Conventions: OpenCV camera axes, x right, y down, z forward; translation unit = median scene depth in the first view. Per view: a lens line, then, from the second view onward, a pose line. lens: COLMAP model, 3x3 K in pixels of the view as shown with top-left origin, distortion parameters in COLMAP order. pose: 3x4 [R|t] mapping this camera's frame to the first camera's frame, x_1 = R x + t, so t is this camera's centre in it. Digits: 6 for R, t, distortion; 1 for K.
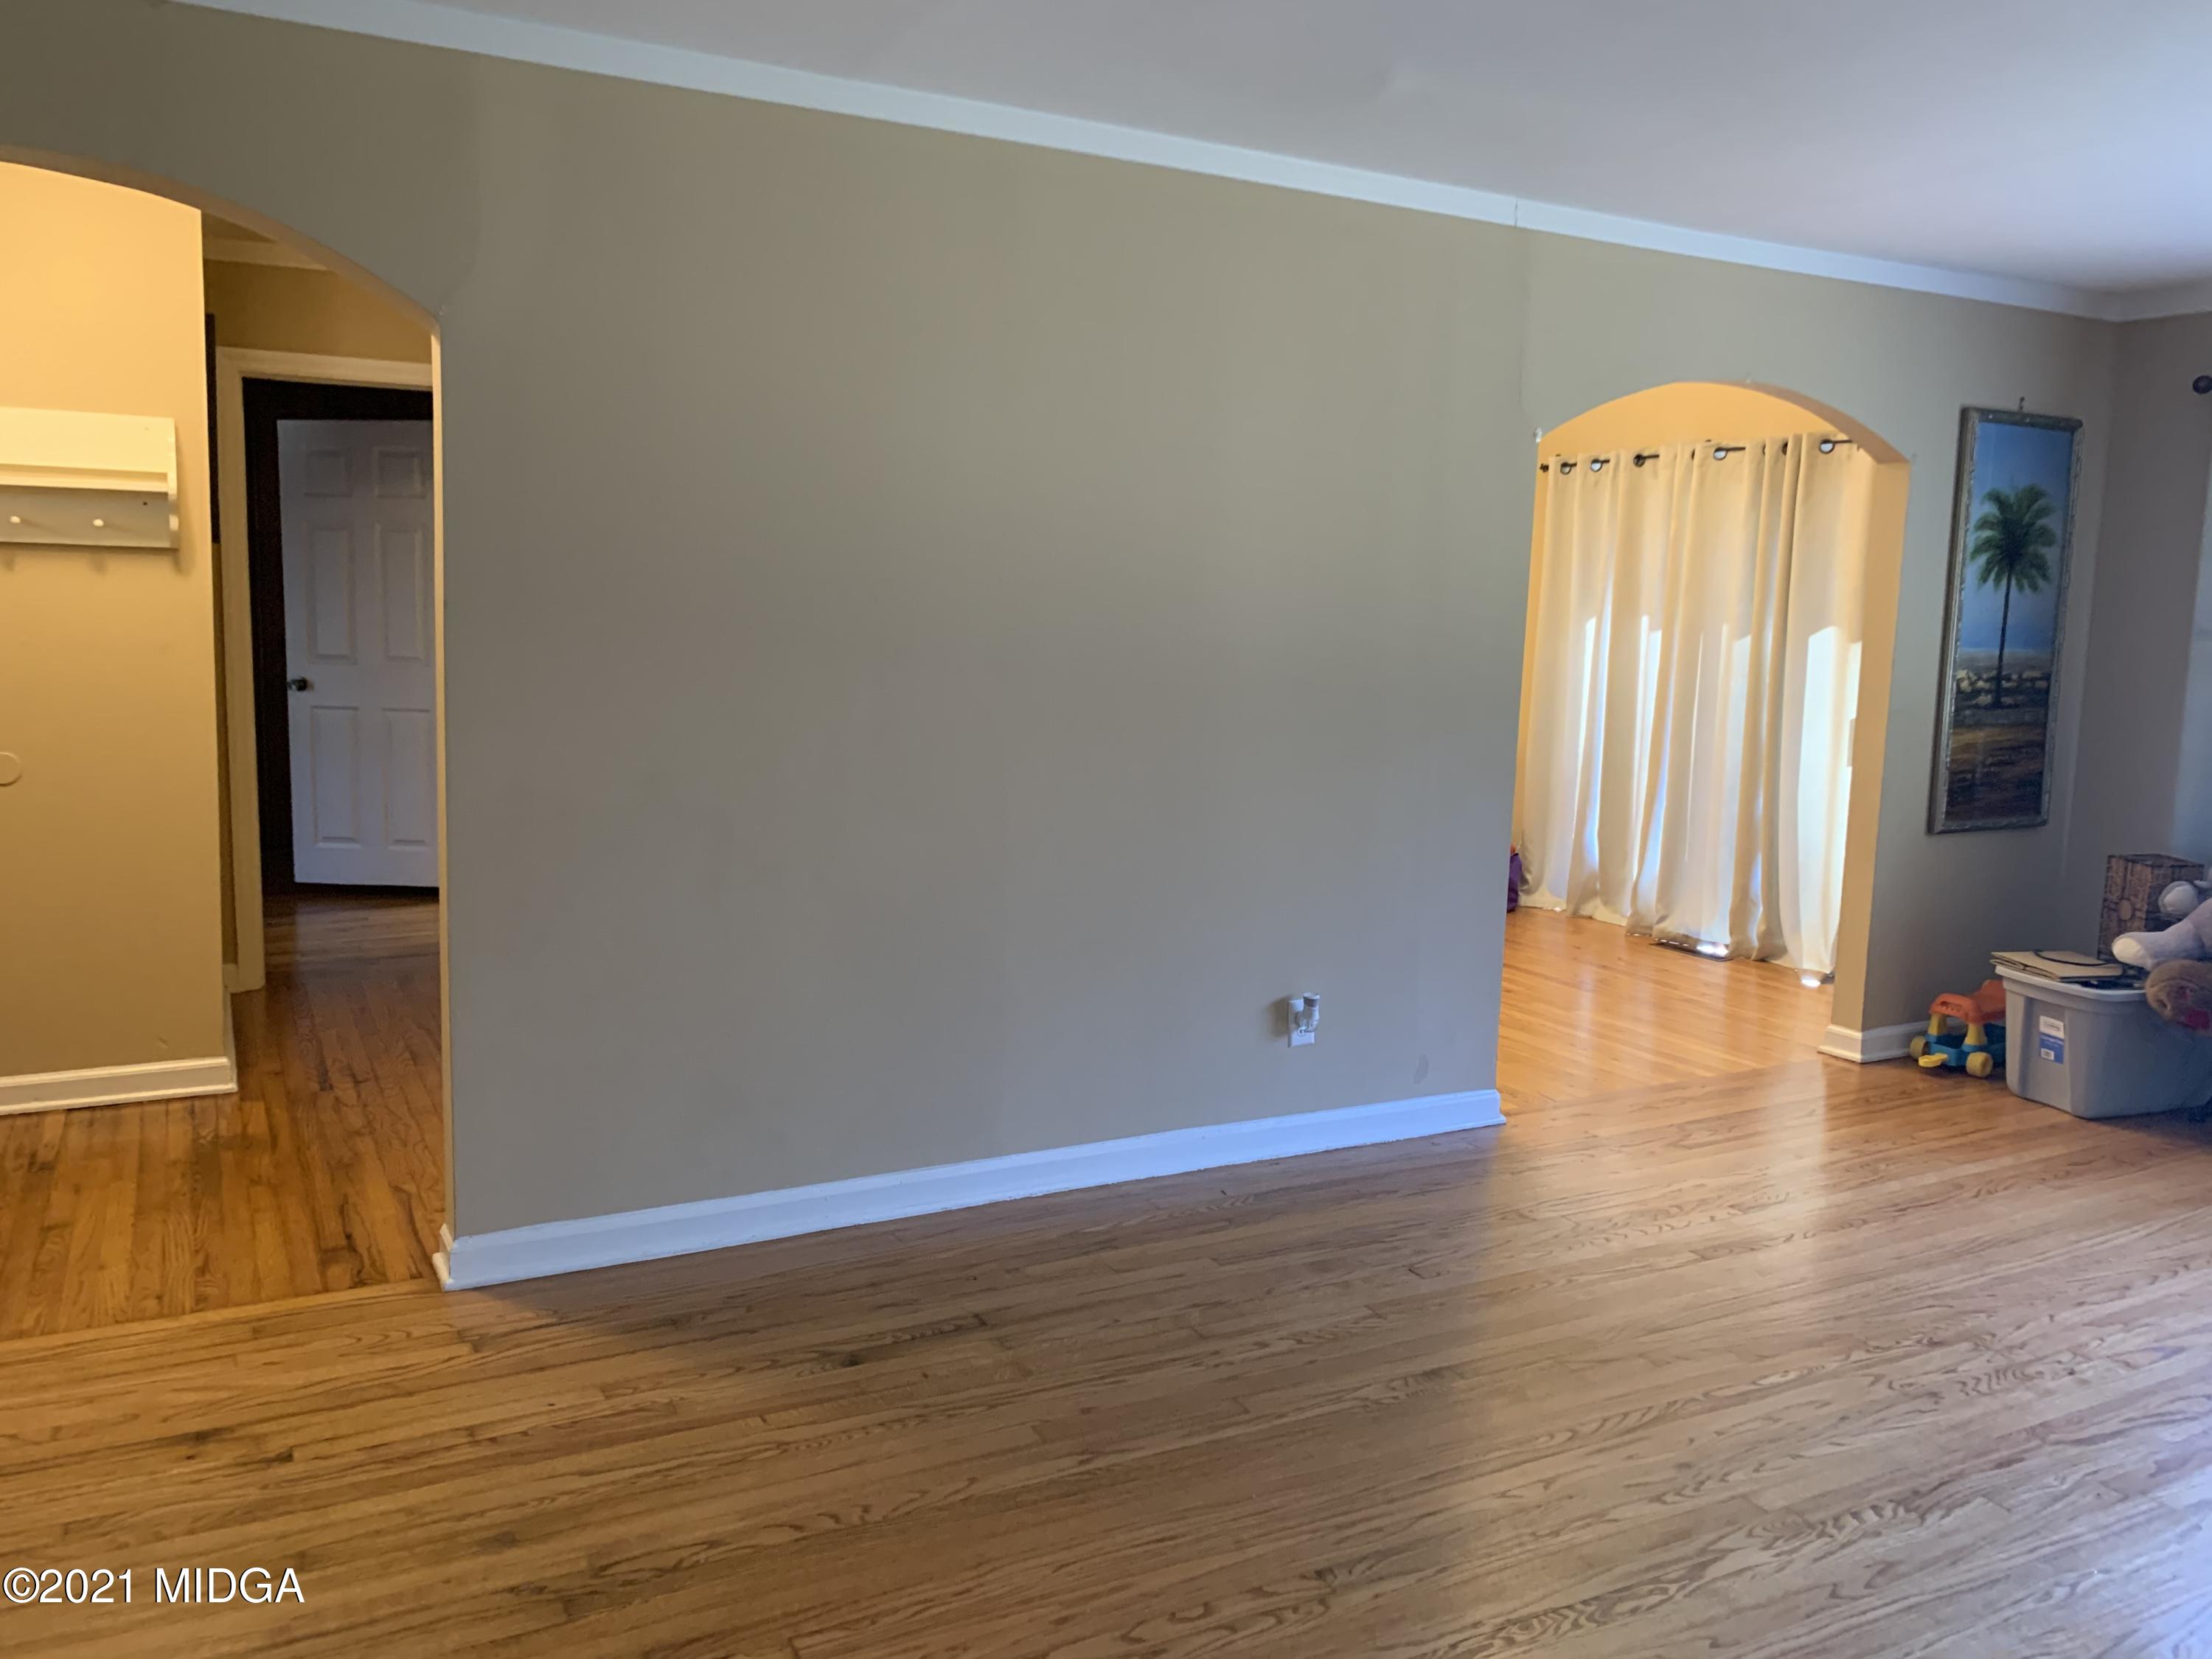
lens RADIAL K [[1678.5, 0, 1100.5], [0, 1678.5, 808.9], [0, 0, 1]] dist [-0.000092, 0.003343]
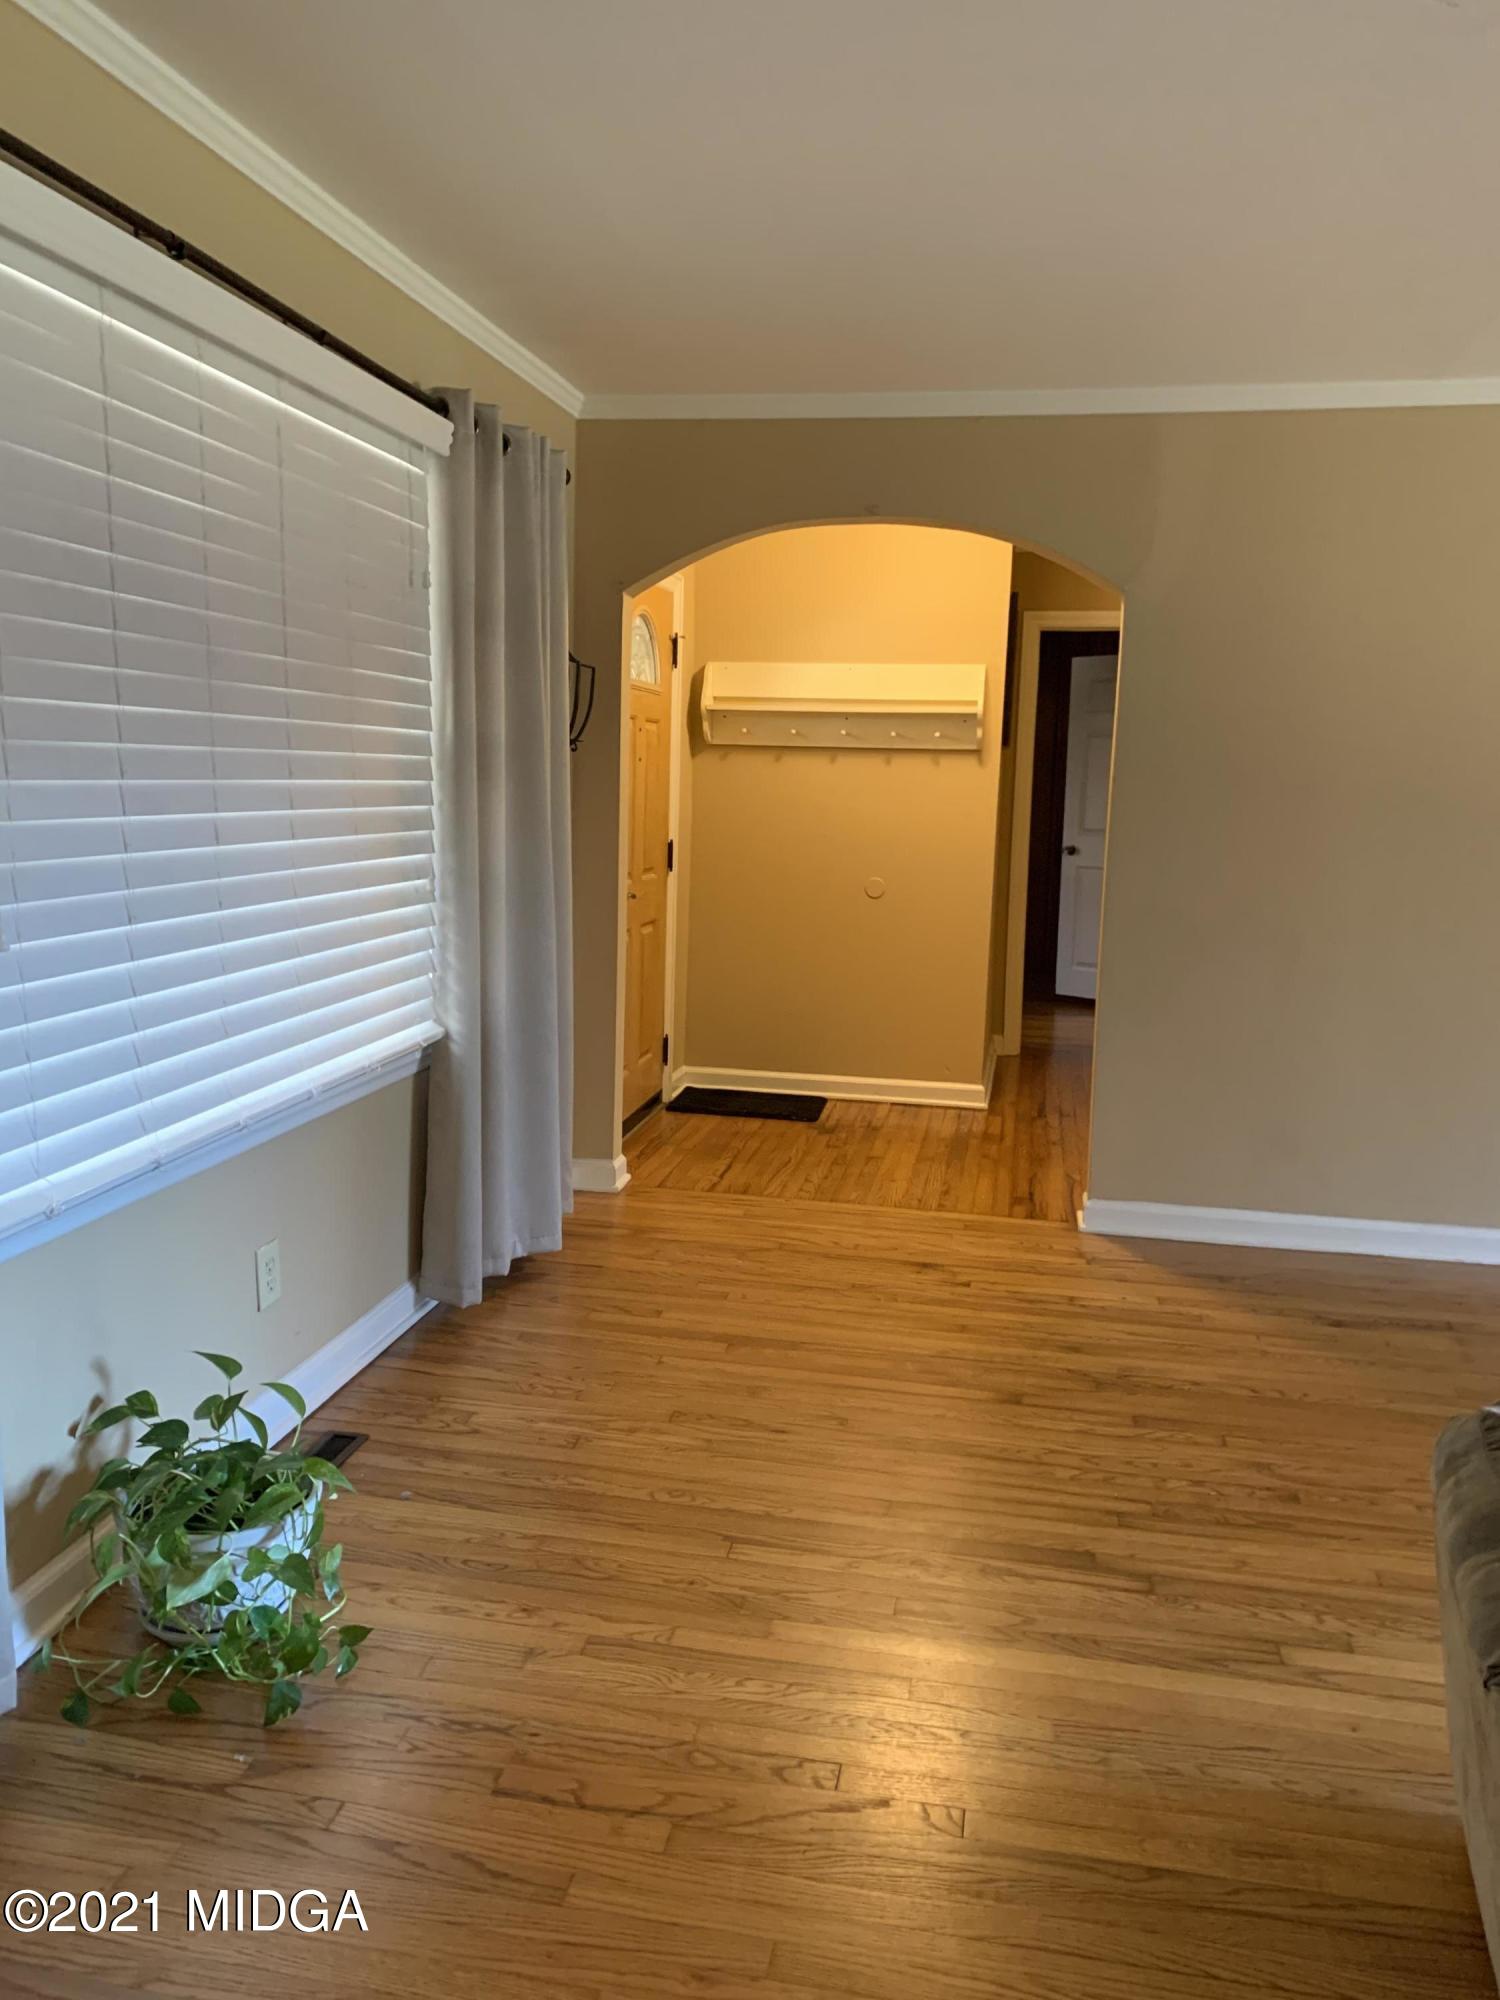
lens RADIAL K [[1517.6, 0, 750.0], [0, 1517.6, 1000.0], [0, 0, 1]] dist [-0.000092, 0.003343]
pose [[0.773844, 0.083577, -0.627838, 0.218812], [-0.080635, 0.996190, 0.033224, 0.054480], [0.628223, 0.024916, 0.777635, -0.256824]]
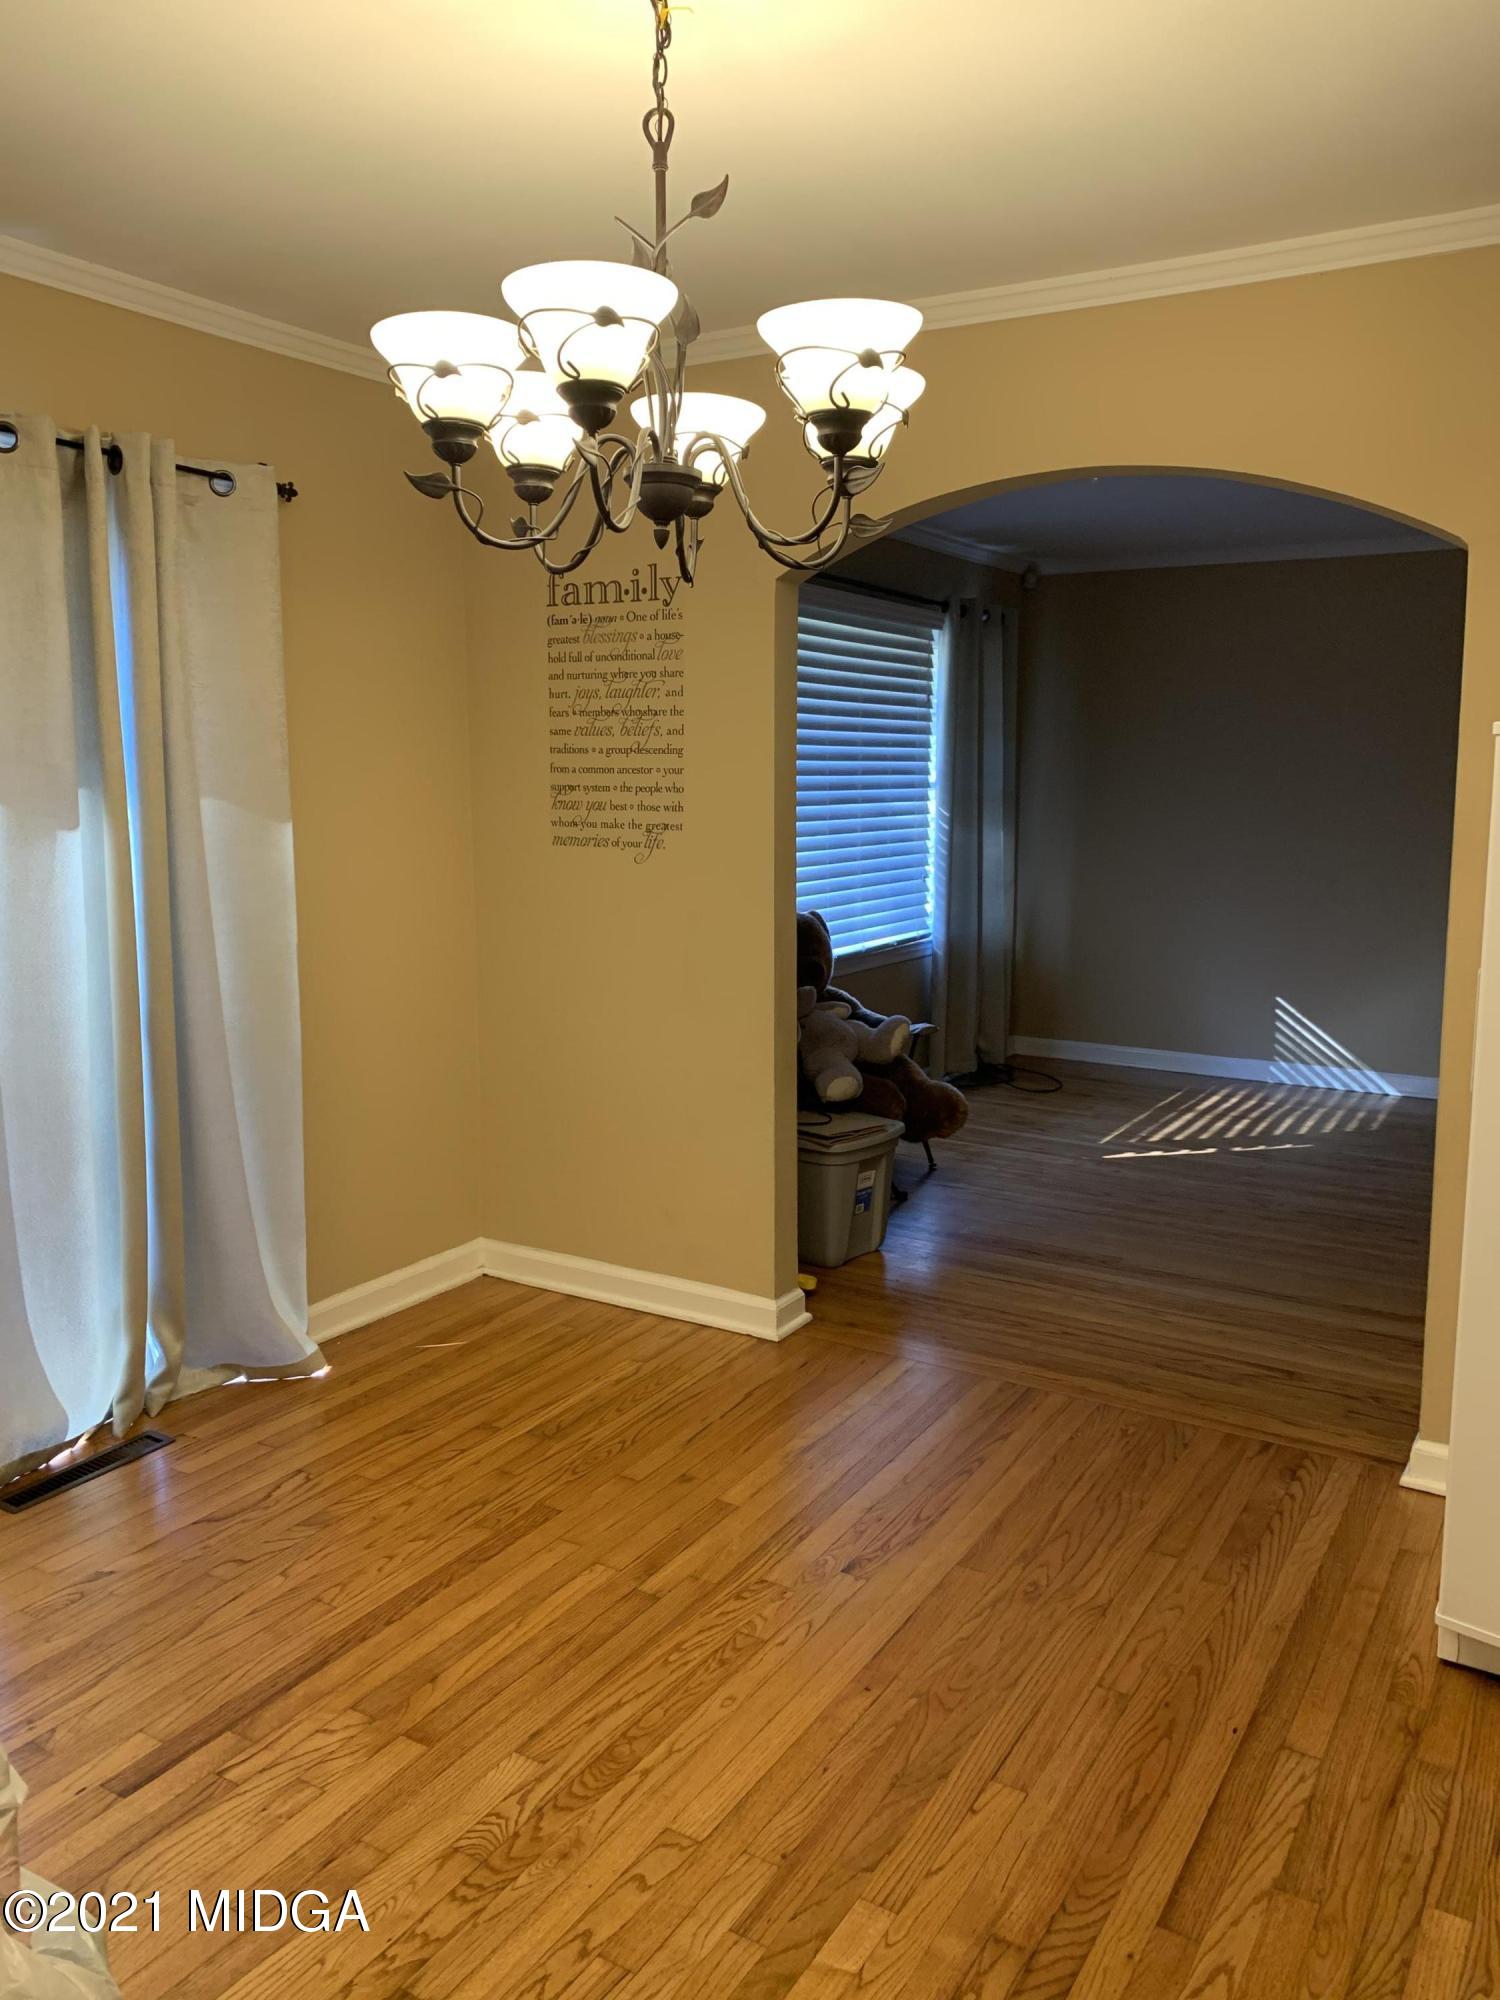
lens RADIAL K [[1517.6, 0, 750.0], [0, 1517.6, 1000.0], [0, 0, 1]] dist [-0.000092, 0.003343]
pose [[-0.515332, -0.163305, 0.841287, -0.215968], [0.083847, 0.967359, 0.239138, -0.287639], [-0.852879, 0.193774, -0.484818, 2.109383]]
